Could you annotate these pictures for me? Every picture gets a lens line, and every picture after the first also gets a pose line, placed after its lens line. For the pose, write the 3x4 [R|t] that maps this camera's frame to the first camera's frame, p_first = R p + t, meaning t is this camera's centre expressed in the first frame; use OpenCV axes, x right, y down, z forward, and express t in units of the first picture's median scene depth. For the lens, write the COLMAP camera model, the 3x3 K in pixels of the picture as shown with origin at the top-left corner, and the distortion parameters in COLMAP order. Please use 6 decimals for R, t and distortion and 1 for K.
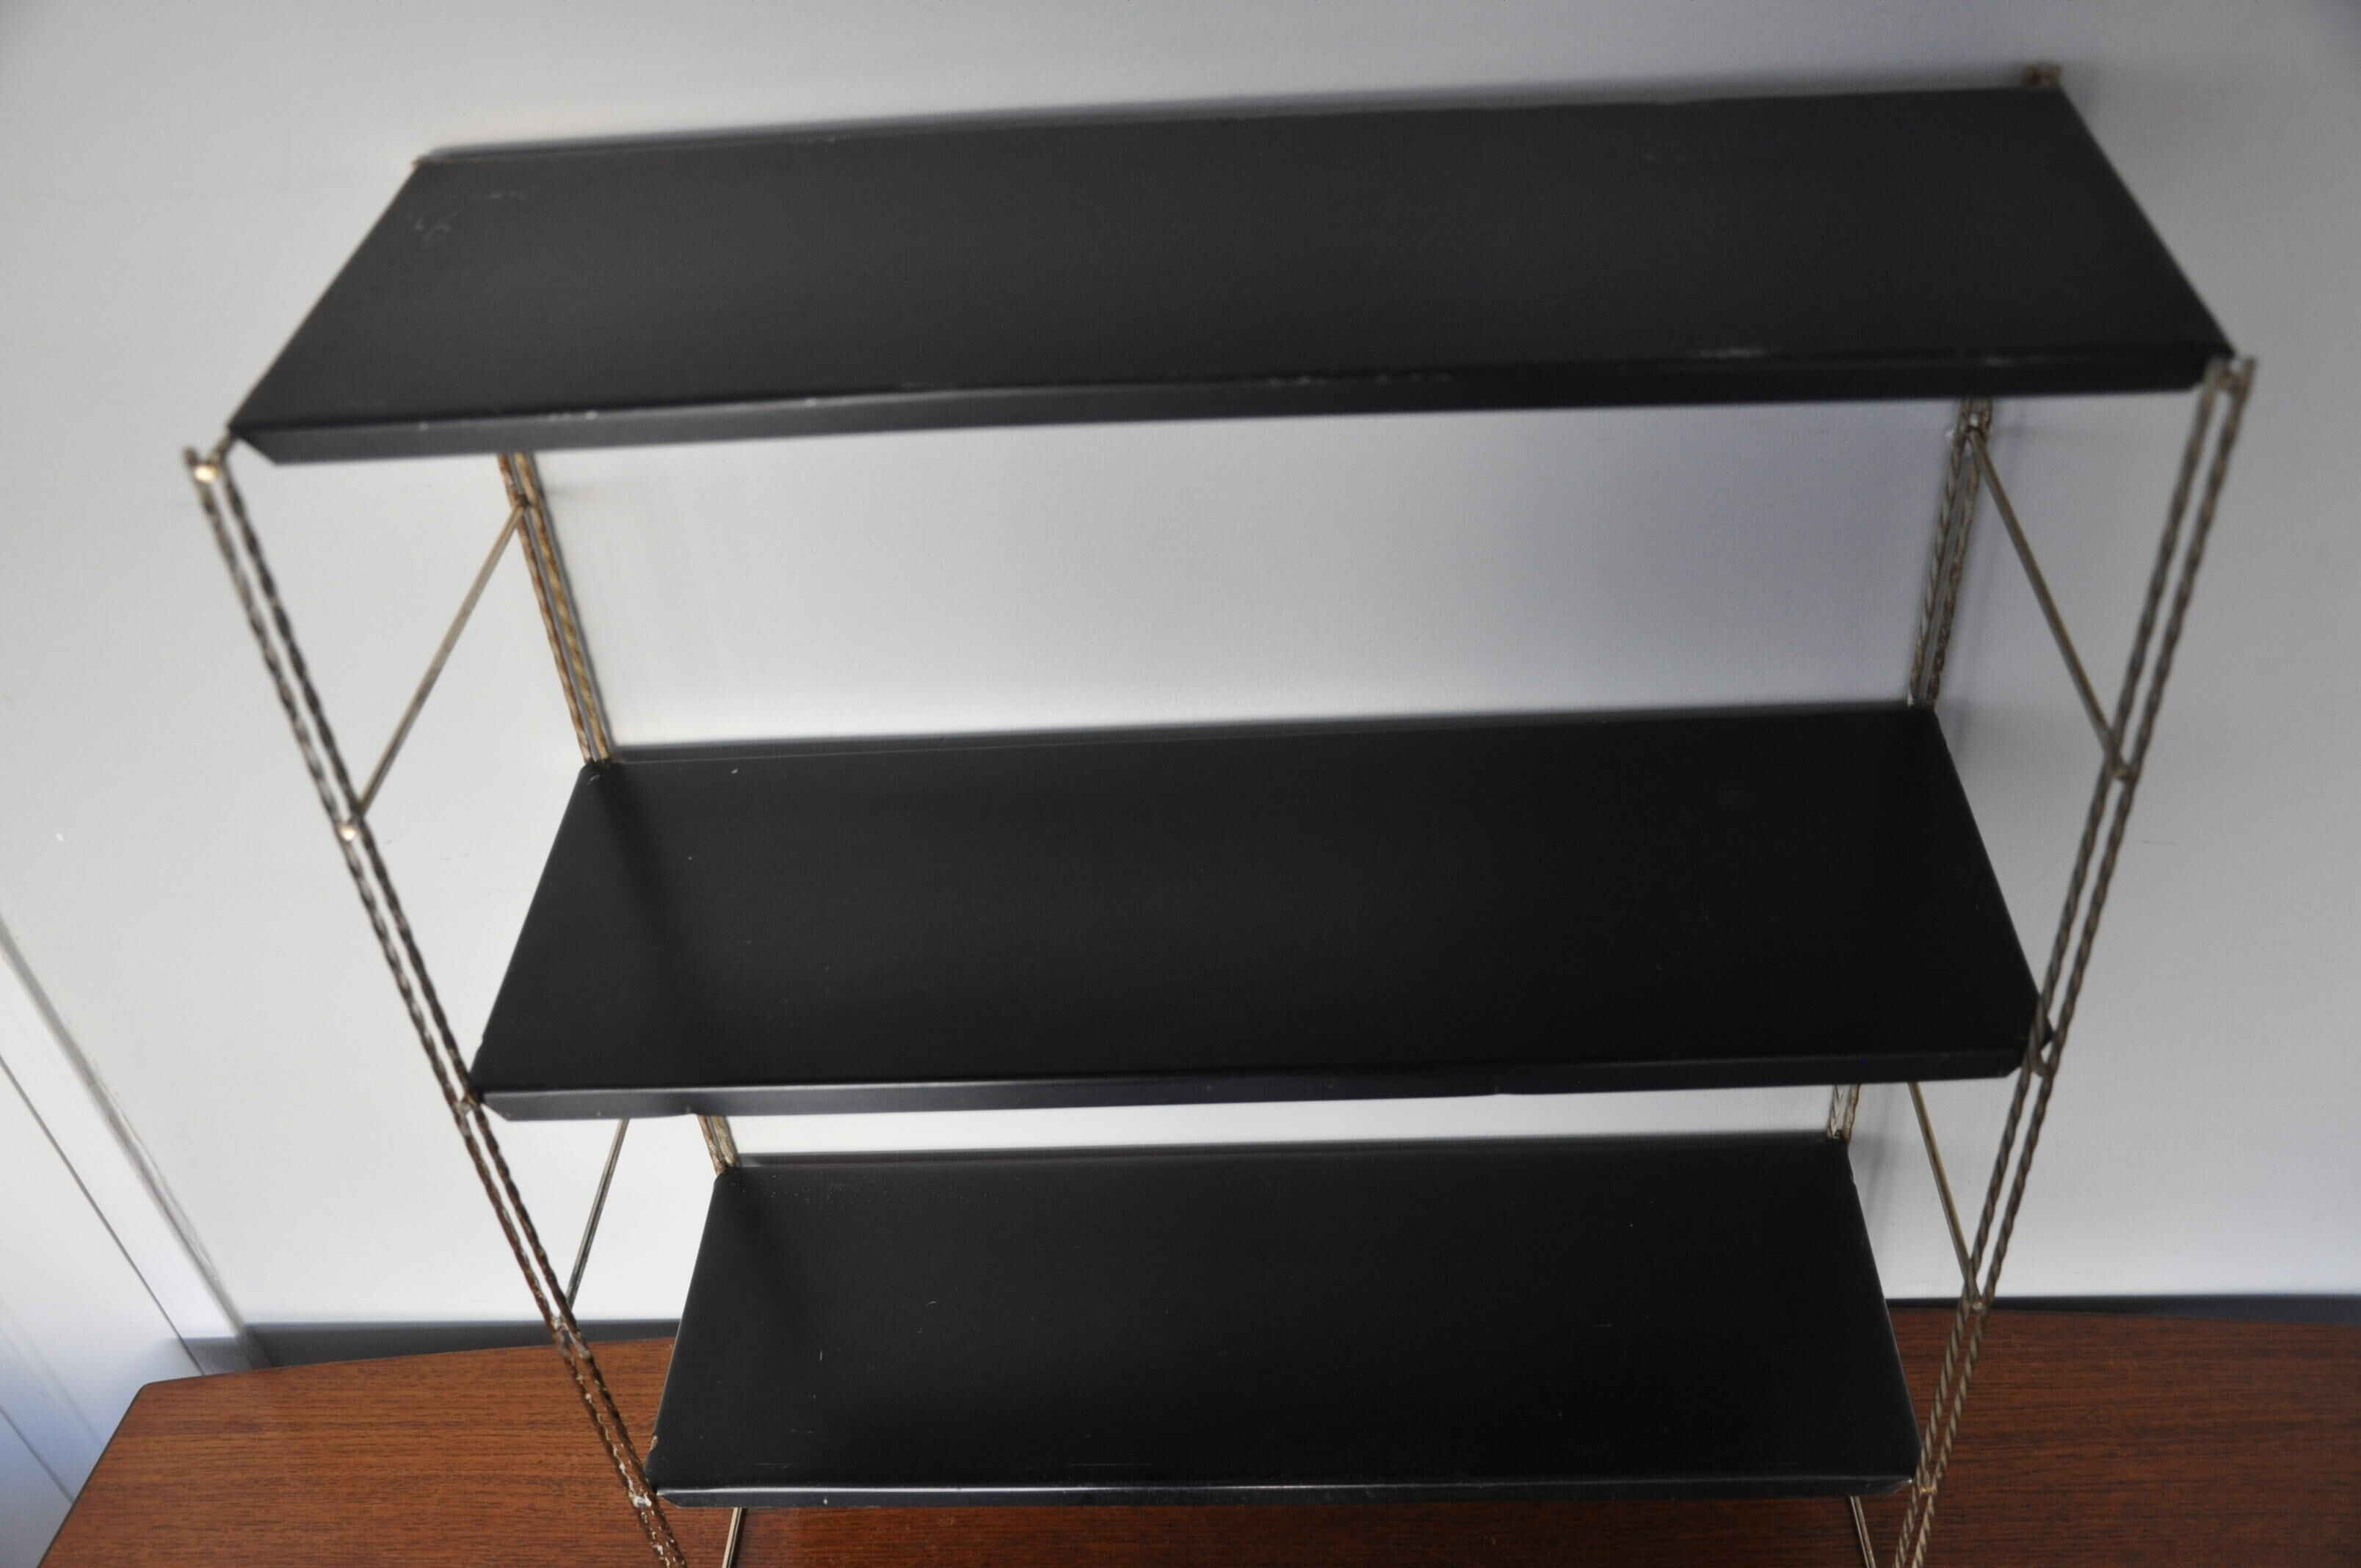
lens RADIAL K [[2156.9, 0, 1162.6], [0, 2156.9, 798.3], [0, 0, 1]] dist [-0.011607, 0.000000]
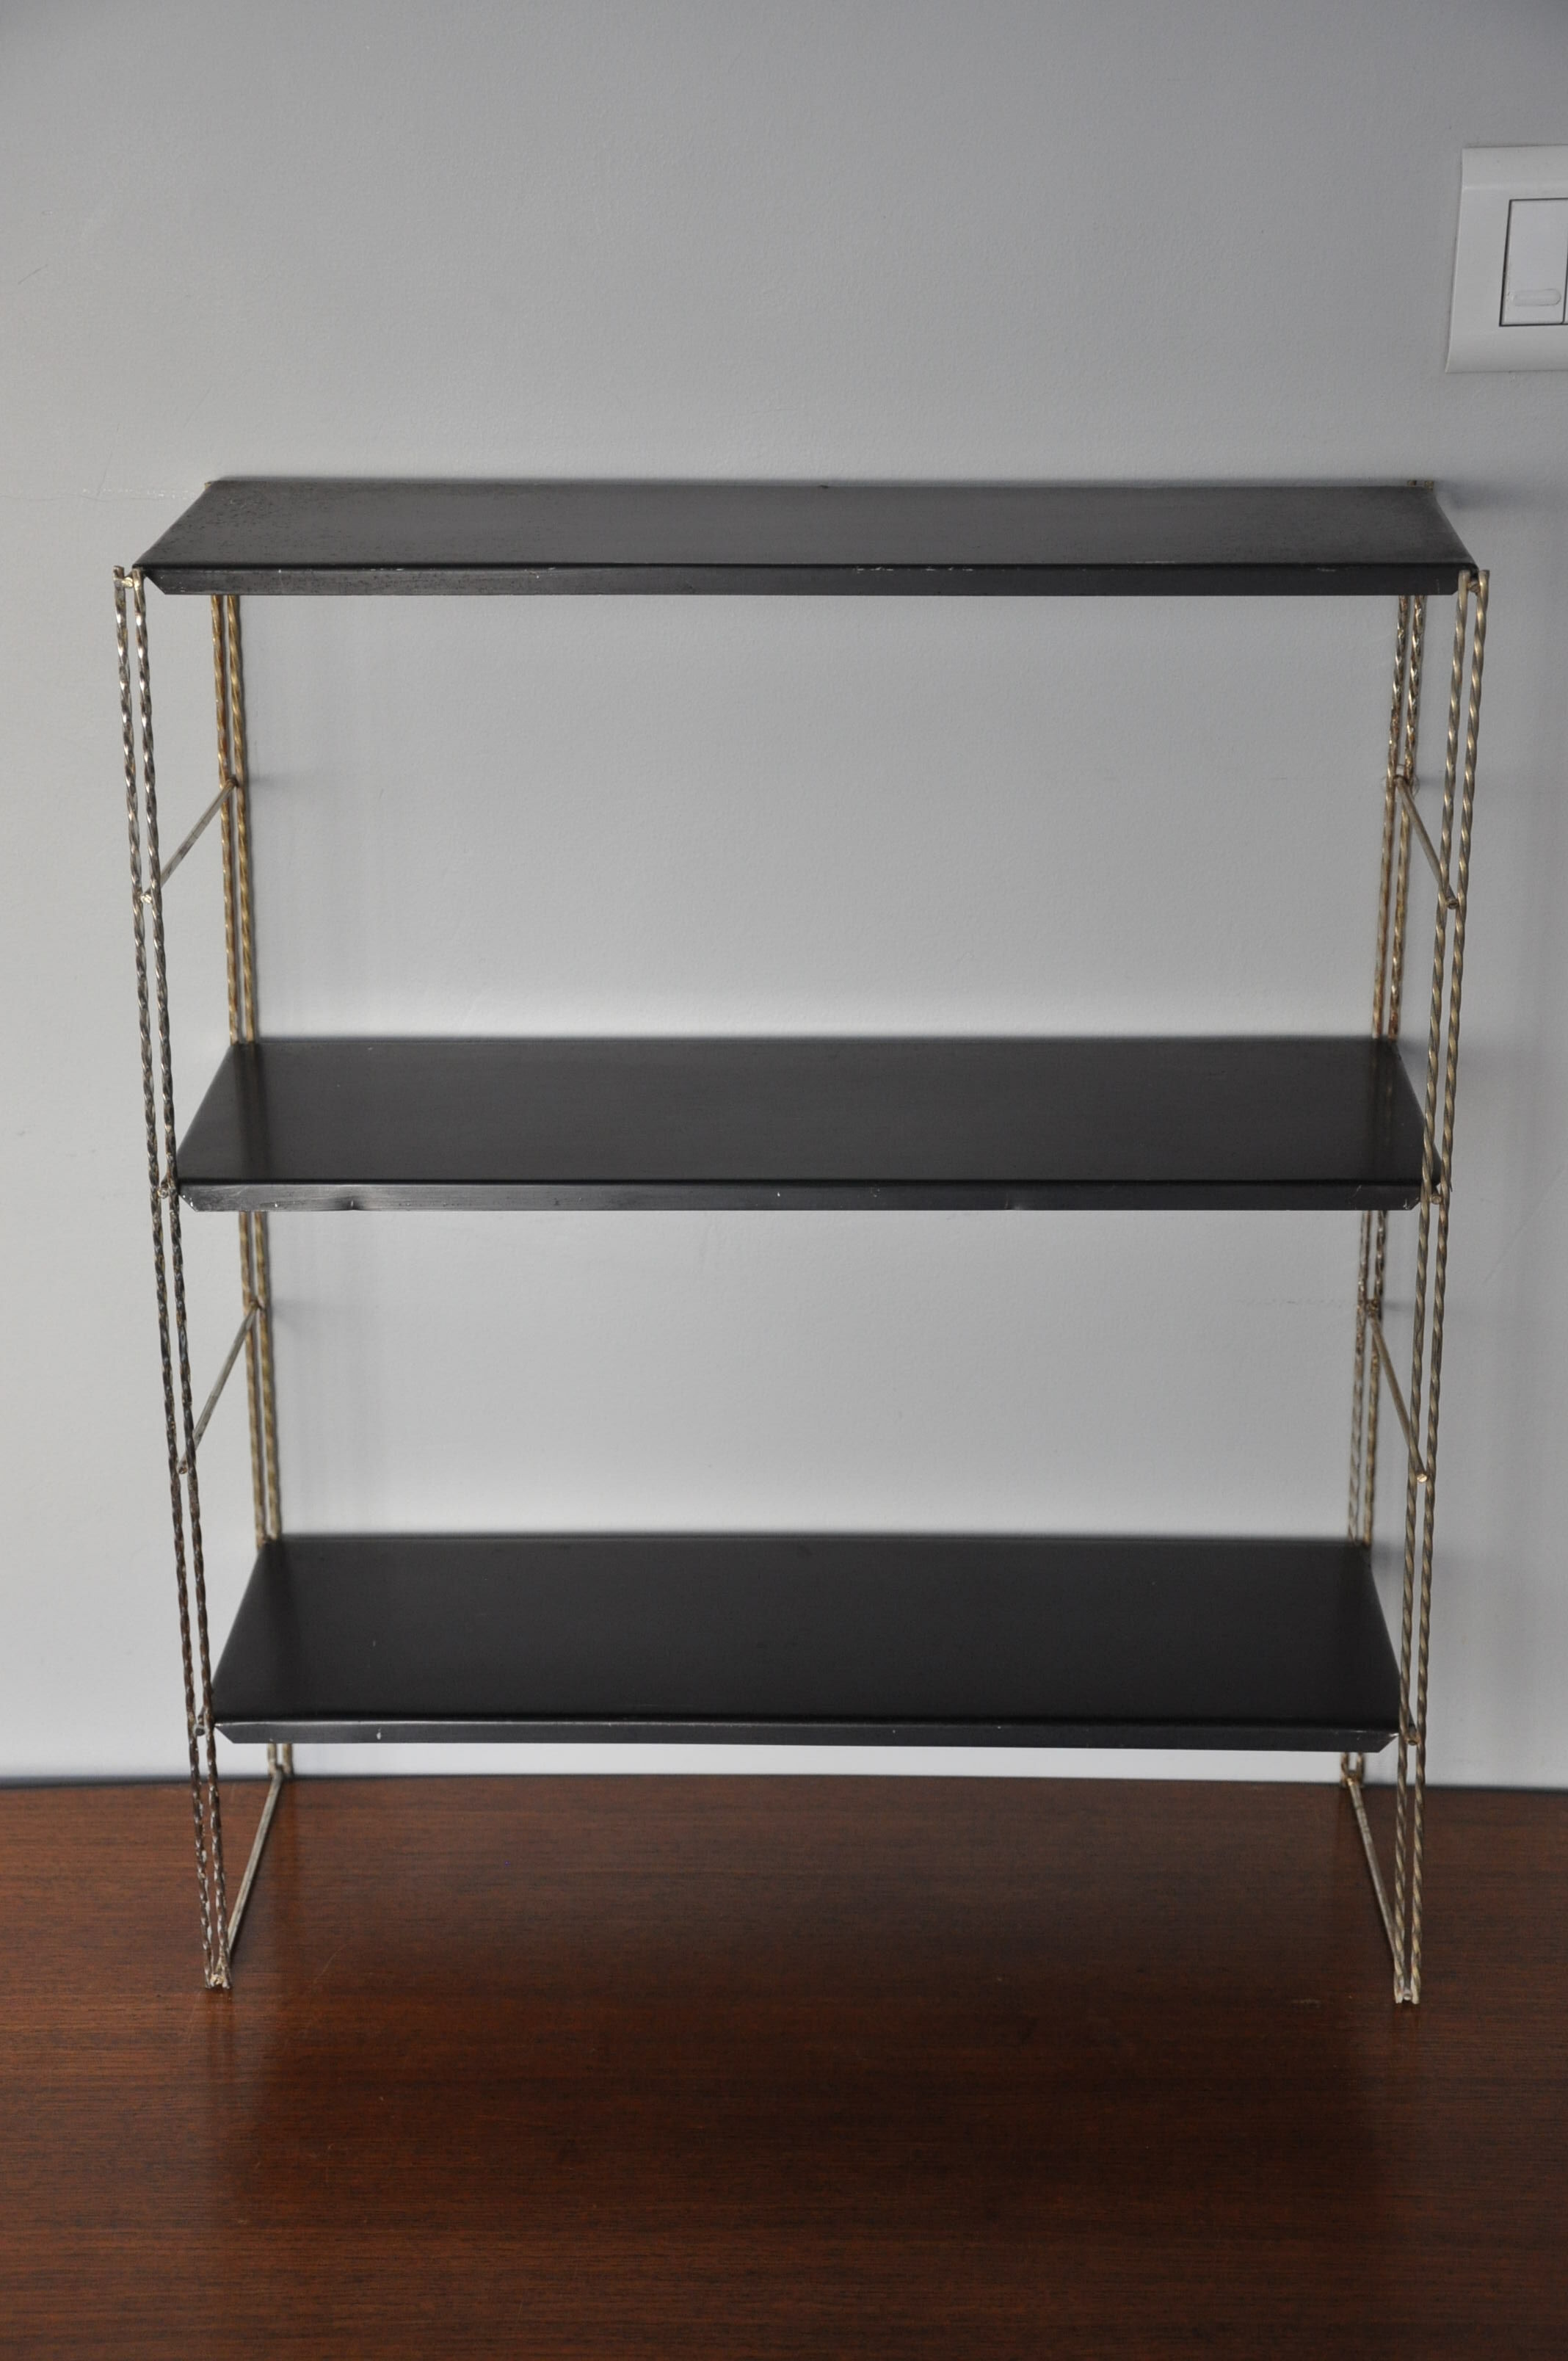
lens RADIAL K [[3753.1, 0, 806.1], [0, 3753.1, 1174.9], [0, 0, 1]] dist [0.234494, 0.000000]
pose [[0.997081, 0.062453, 0.043922, -0.056520], [-0.043842, 0.939287, -0.340320, 0.818920], [-0.062509, 0.337401, 0.939283, -0.991792]]
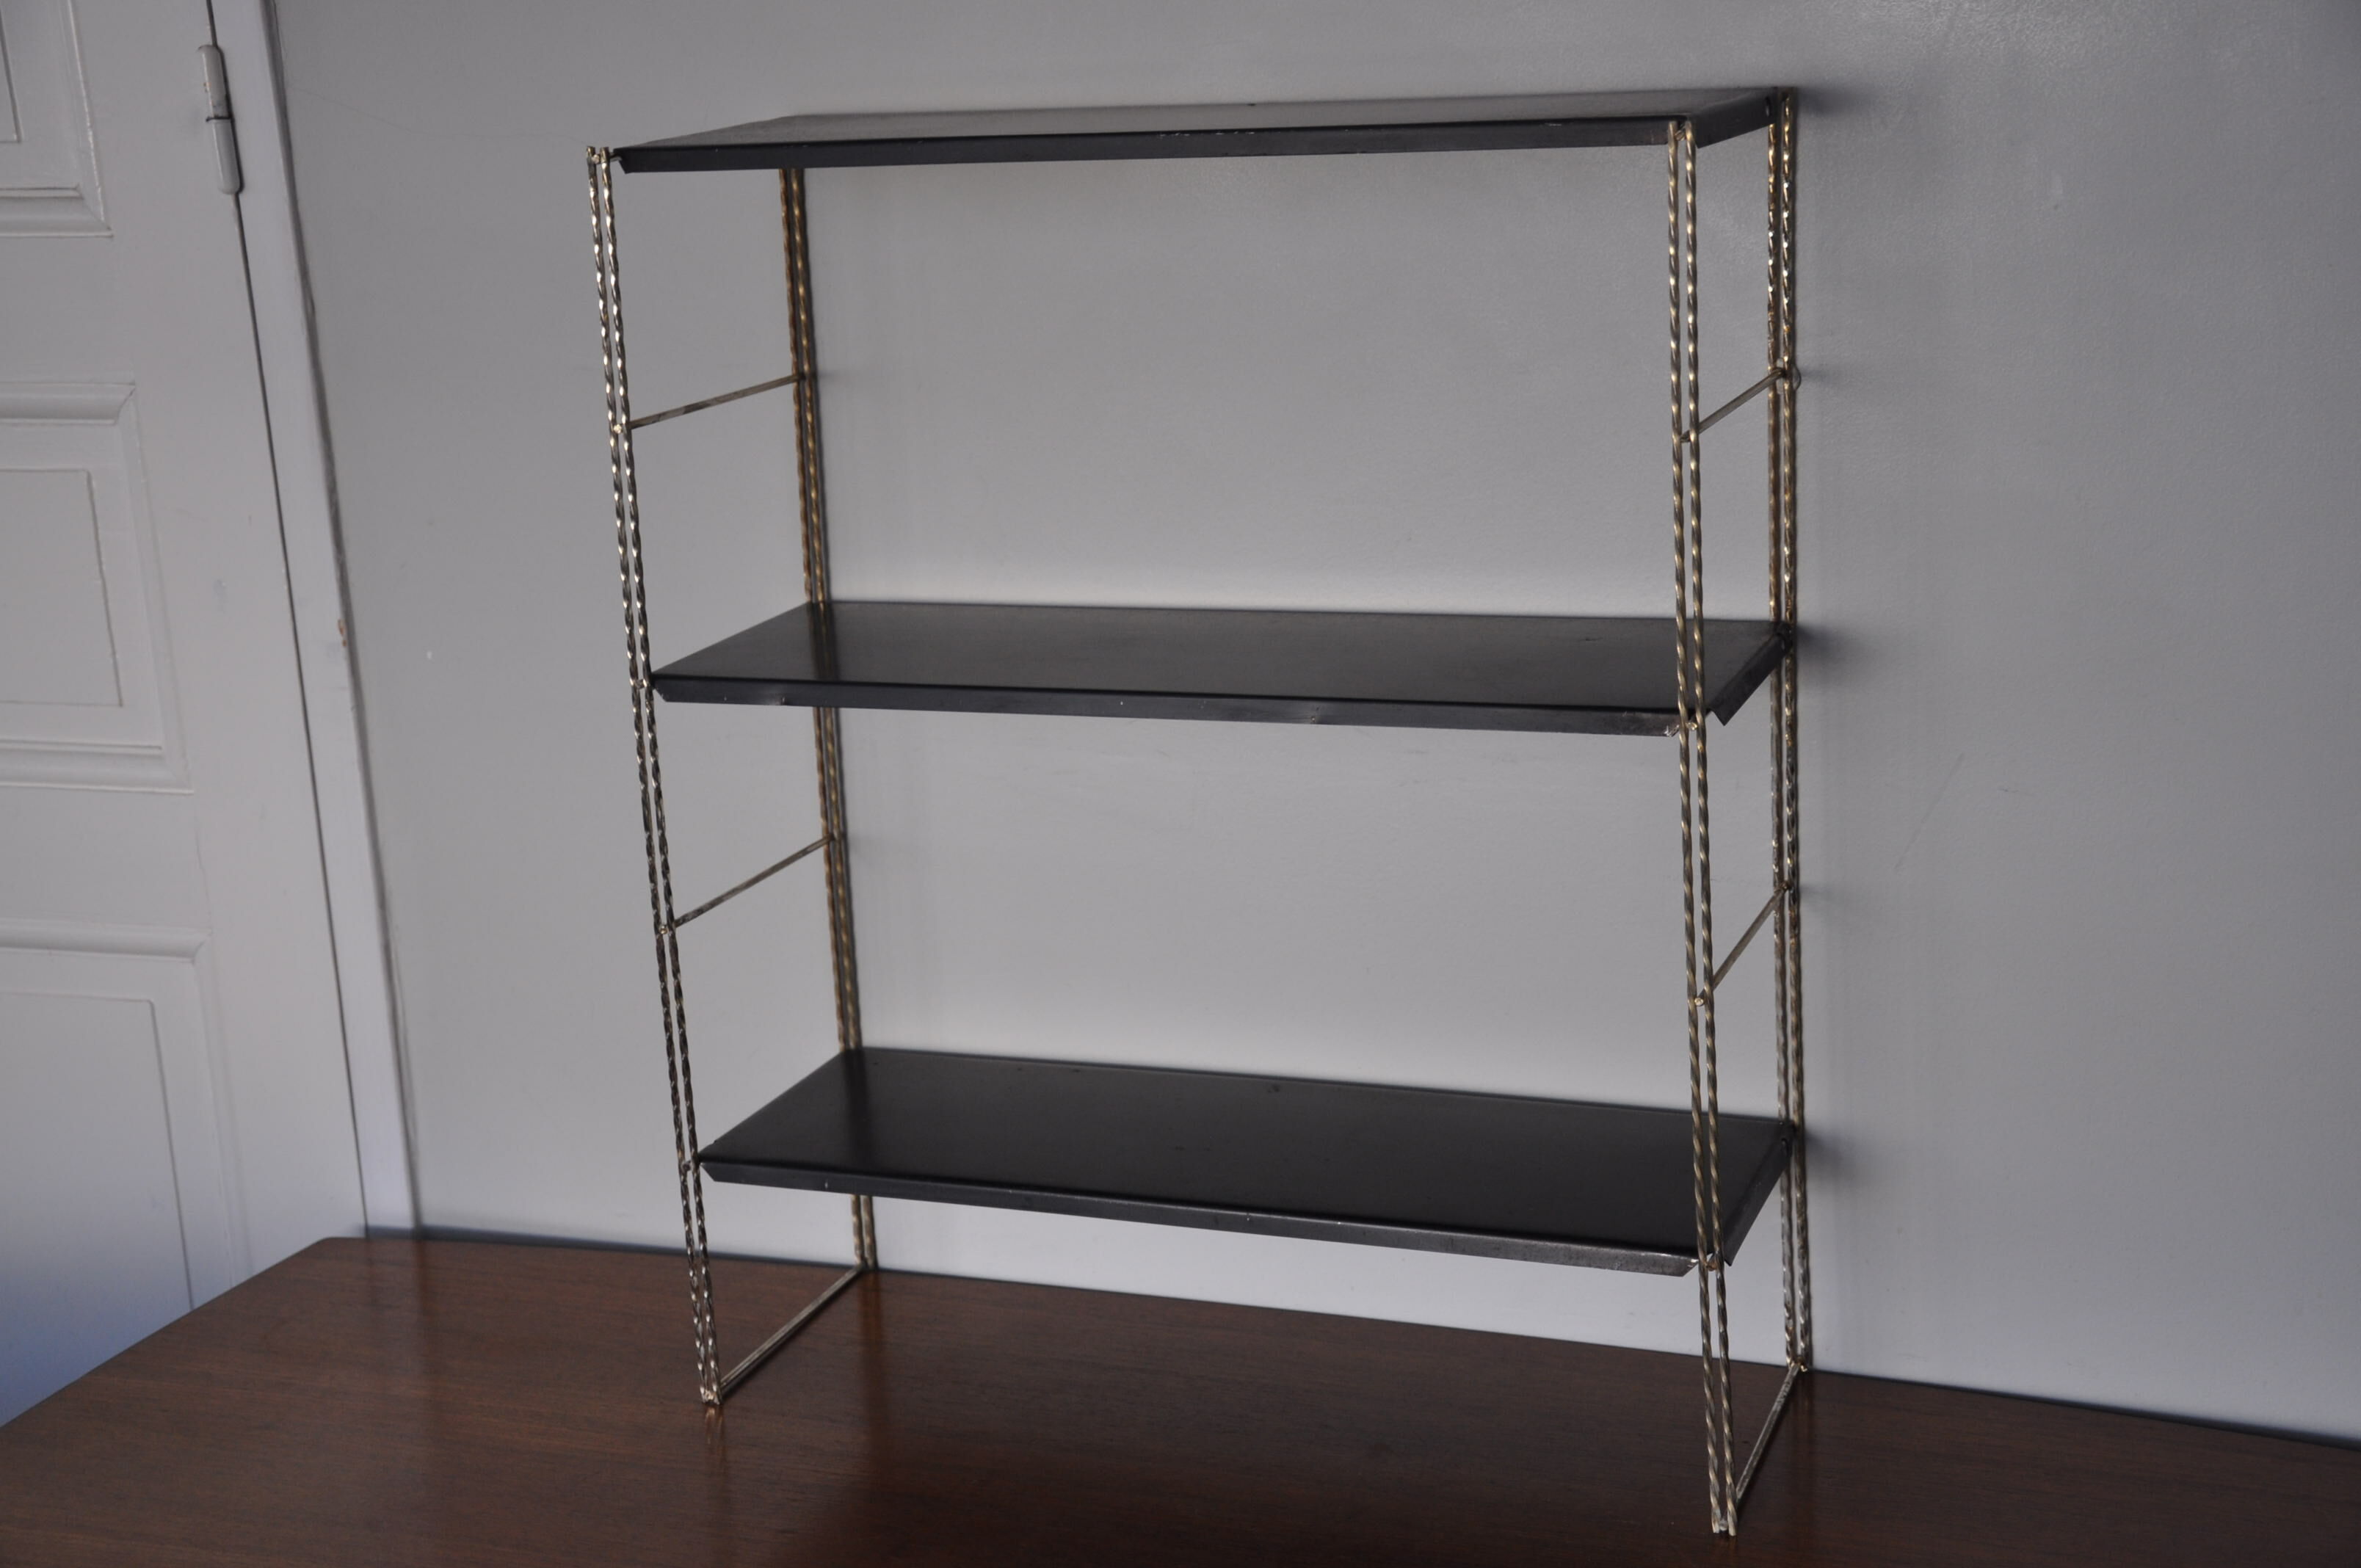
lens RADIAL K [[3458.7, 0, 1171.2], [0, 3458.7, 787.5], [0, 0, 1]] dist [0.172864, 0.000000]
pose [[0.943838, 0.107840, -0.312315, 0.722951], [-0.230569, 0.892009, -0.388790, 0.998260], [0.236661, 0.438965, 0.866776, -0.874474]]
